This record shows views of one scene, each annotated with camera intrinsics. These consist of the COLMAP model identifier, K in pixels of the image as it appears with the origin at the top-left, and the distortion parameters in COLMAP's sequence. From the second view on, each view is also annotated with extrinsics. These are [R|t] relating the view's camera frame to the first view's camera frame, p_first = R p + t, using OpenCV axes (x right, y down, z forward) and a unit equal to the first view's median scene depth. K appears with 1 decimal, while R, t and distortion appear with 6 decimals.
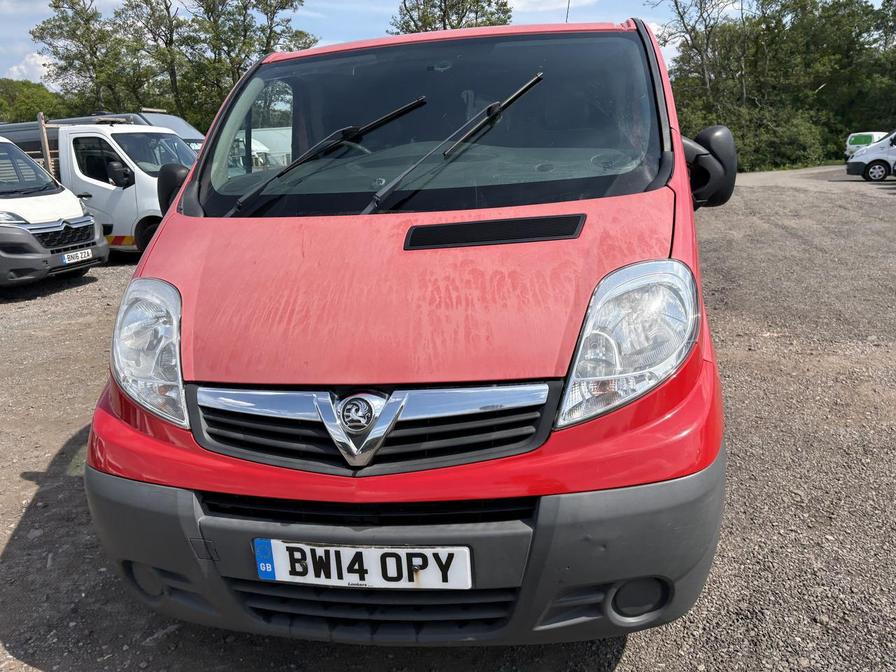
lens RADIAL K [[648.7, 0, 451.1], [0, 648.7, 332.9], [0, 0, 1]] dist [0.045885, -0.050497]
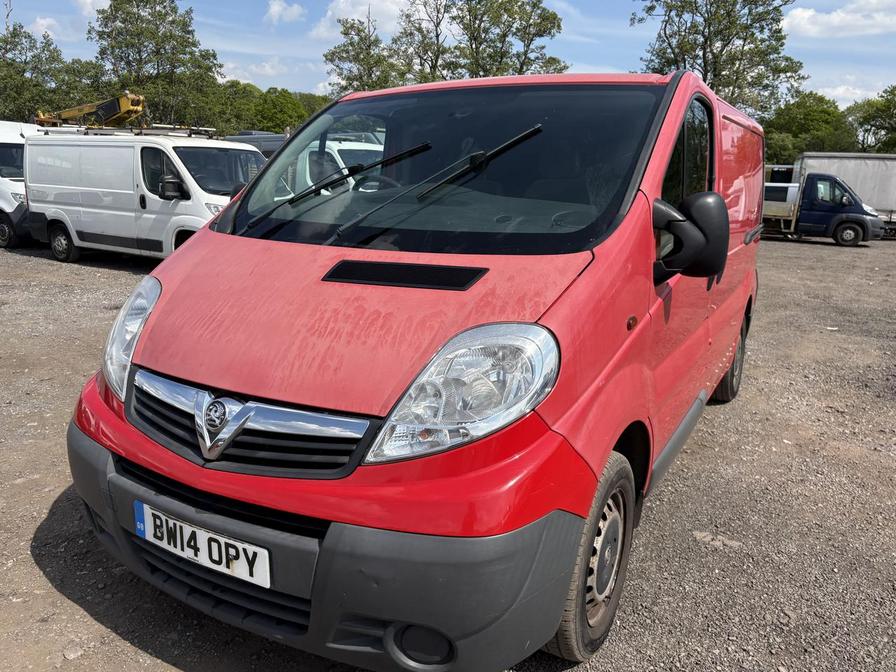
lens RADIAL K [[648.7, 0, 439.9], [0, 648.7, 340.9], [0, 0, 1]] dist [0.045885, -0.050497]
pose [[0.932468, 0.154921, -0.326347, 0.519646], [-0.162437, 0.986710, 0.004272, -0.066510], [0.322672, 0.049027, 0.945240, 0.017522]]
